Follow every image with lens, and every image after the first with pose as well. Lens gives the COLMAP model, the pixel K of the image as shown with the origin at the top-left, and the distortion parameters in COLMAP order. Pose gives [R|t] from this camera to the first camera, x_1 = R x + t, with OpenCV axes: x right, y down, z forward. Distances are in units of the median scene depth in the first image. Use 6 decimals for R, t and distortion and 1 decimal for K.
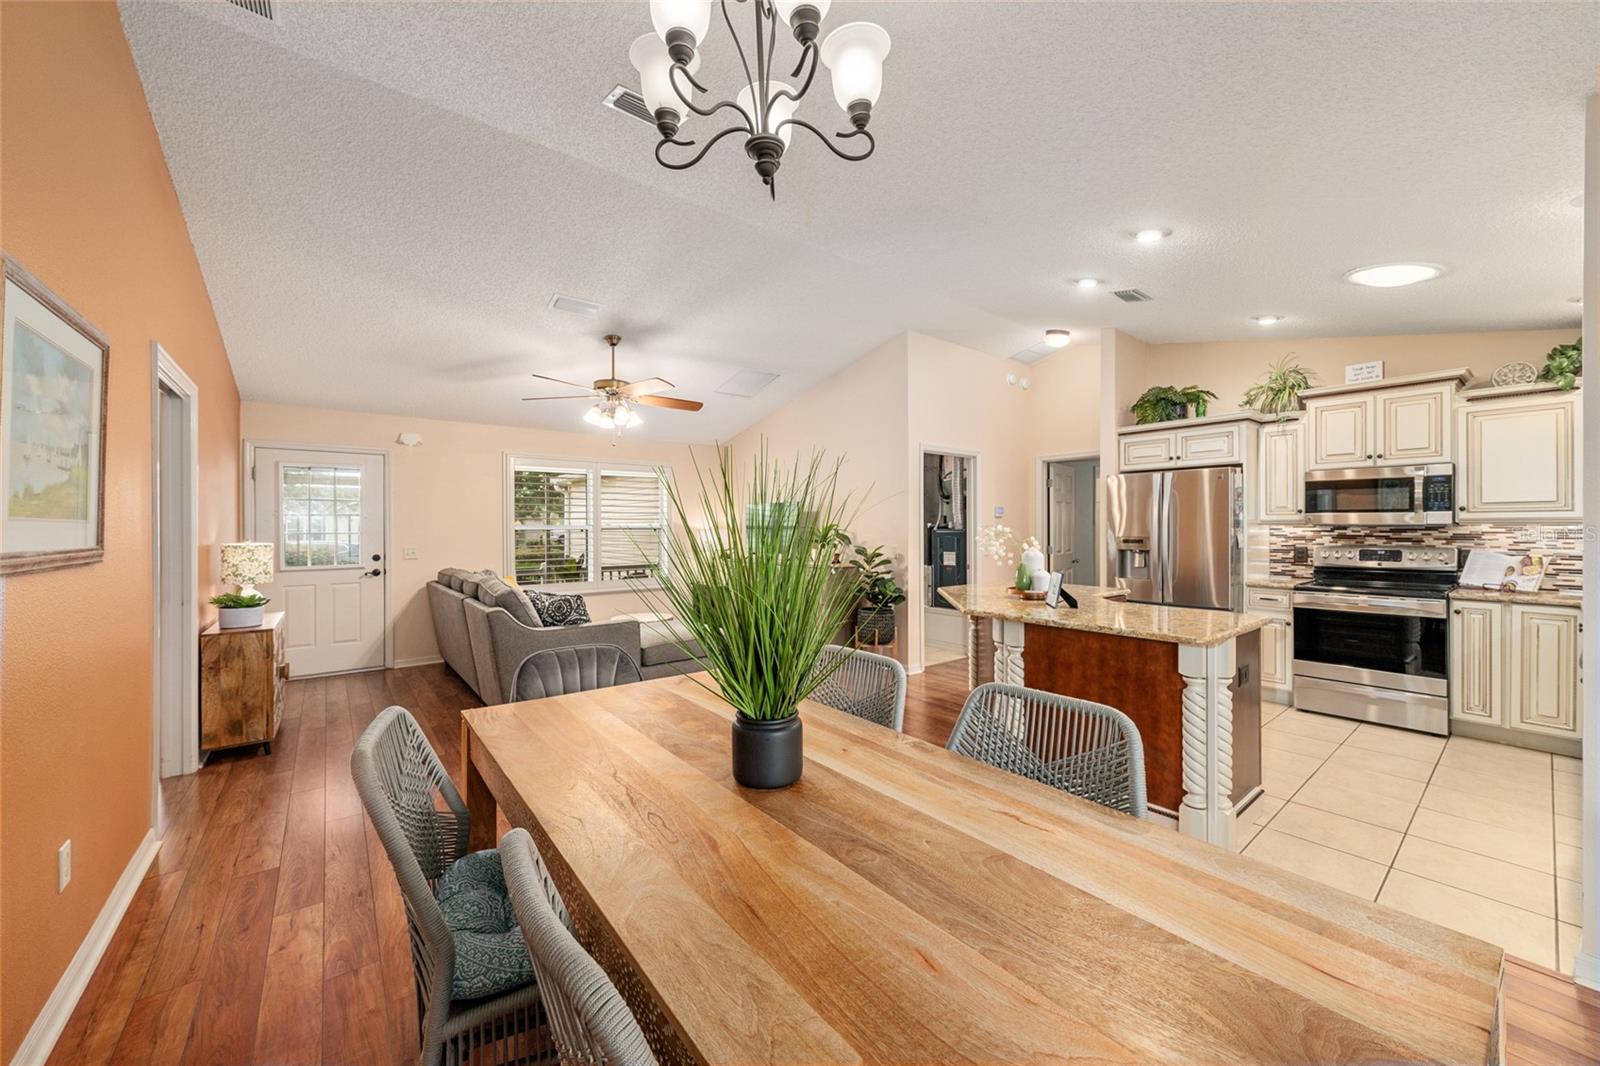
lens RADIAL K [[611.9, 0, 789.7], [0, 611.9, 526.7], [0, 0, 1]] dist [0.000665, -0.000044]
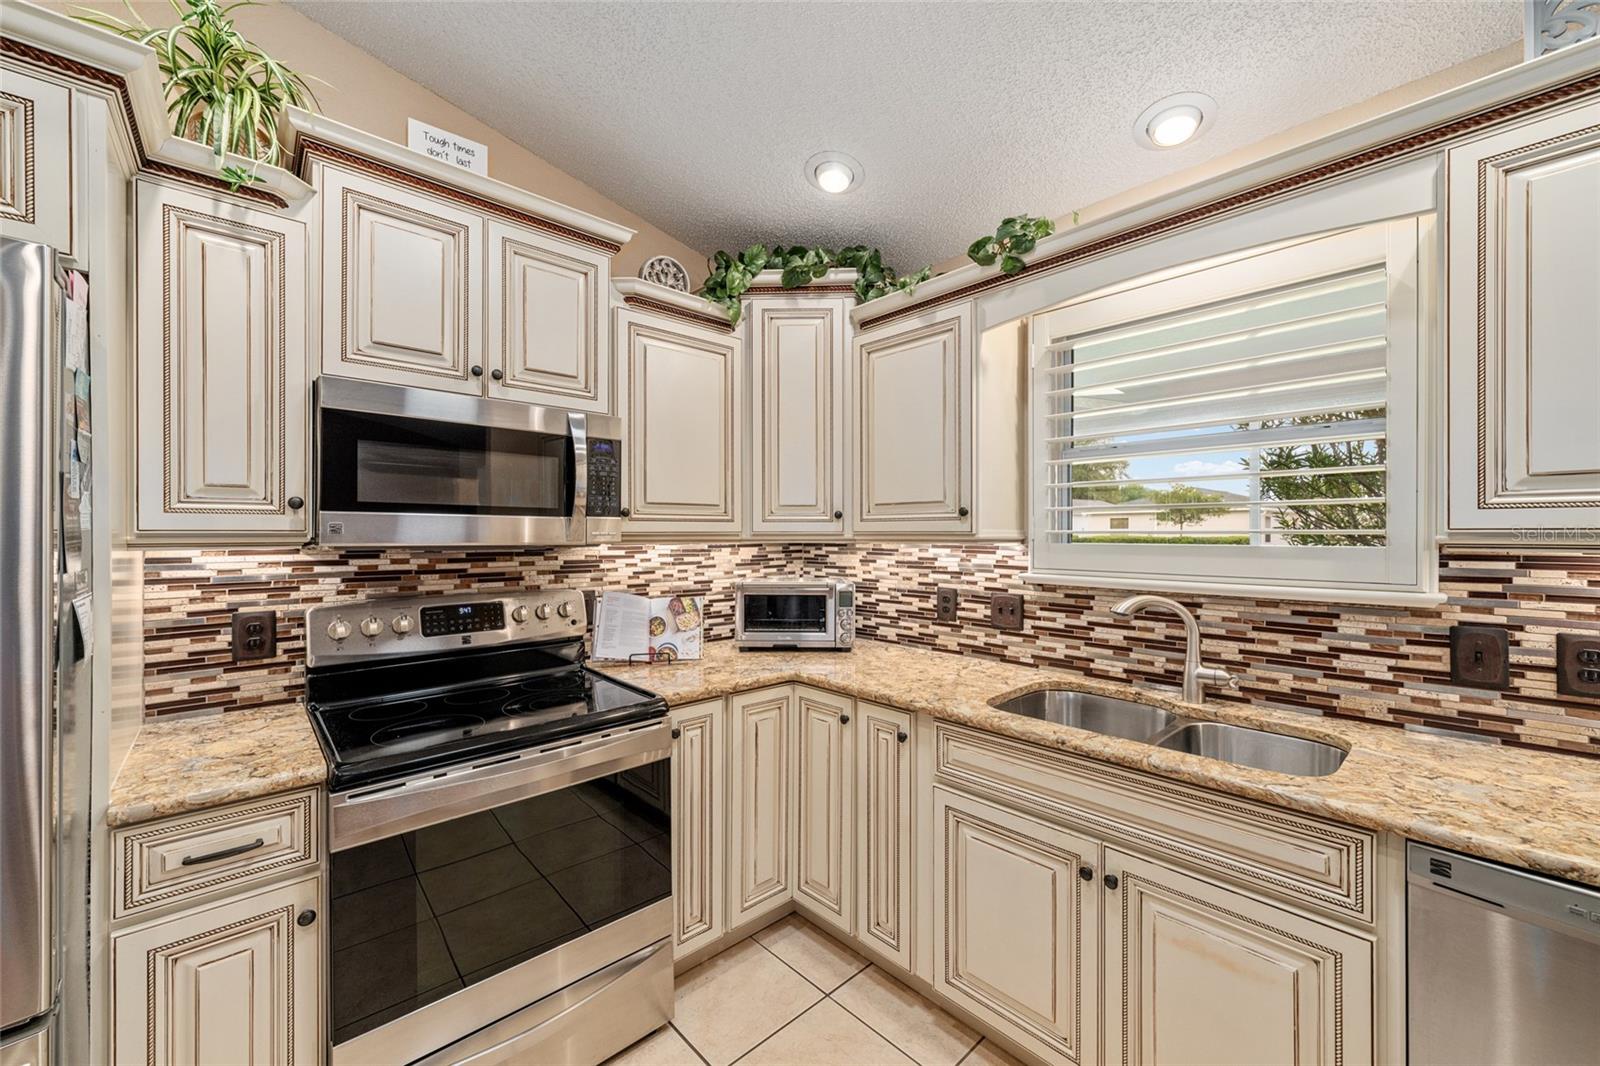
lens RADIAL K [[611.9, 0, 792.6], [0, 611.9, 535.5], [0, 0, 1]] dist [0.000665, -0.000044]
pose [[-0.063974, 0.002154, 0.997949, 0.534154], [0.002297, 0.999995, -0.002011, -0.008445], [-0.997949, 0.002164, -0.063979, 0.805343]]
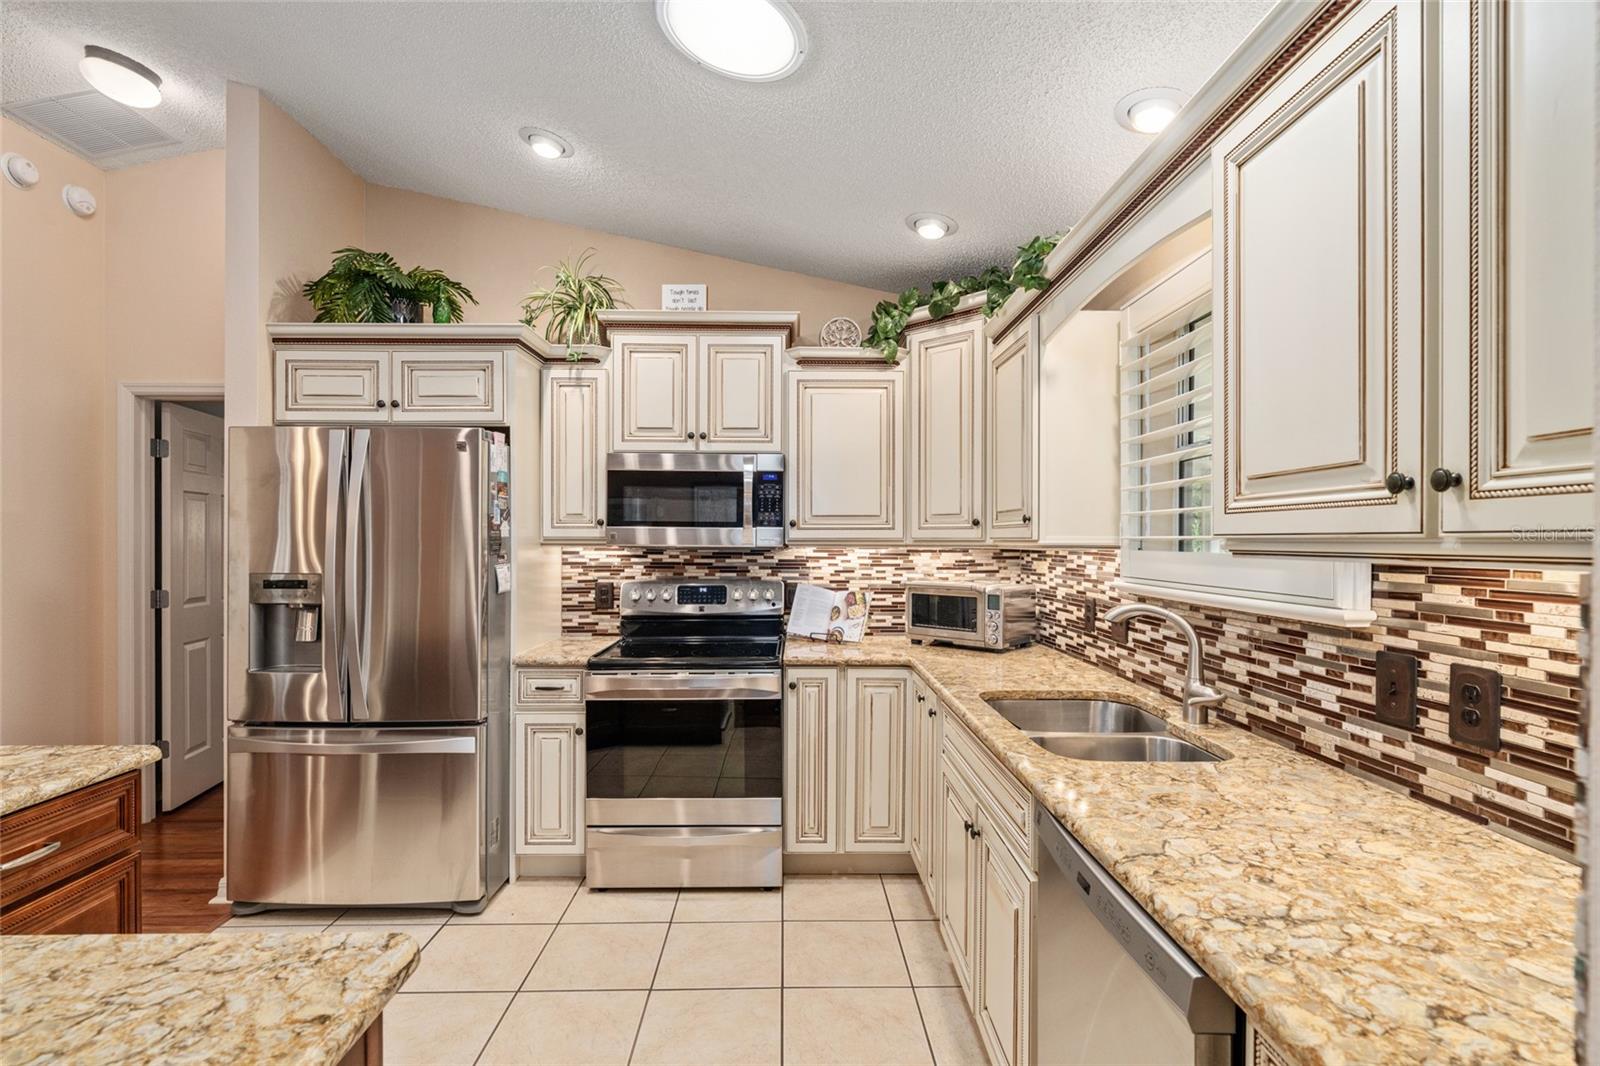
lens RADIAL K [[711.4, 0, 797.7], [0, 711.4, 547.3], [0, 0, 1]] dist [0.000947, 0.000338]
pose [[0.605920, -0.000549, 0.795525, 0.437550], [-0.004803, 0.999979, 0.004348, -0.006324], [-0.795511, -0.006455, 0.605905, 0.474212]]
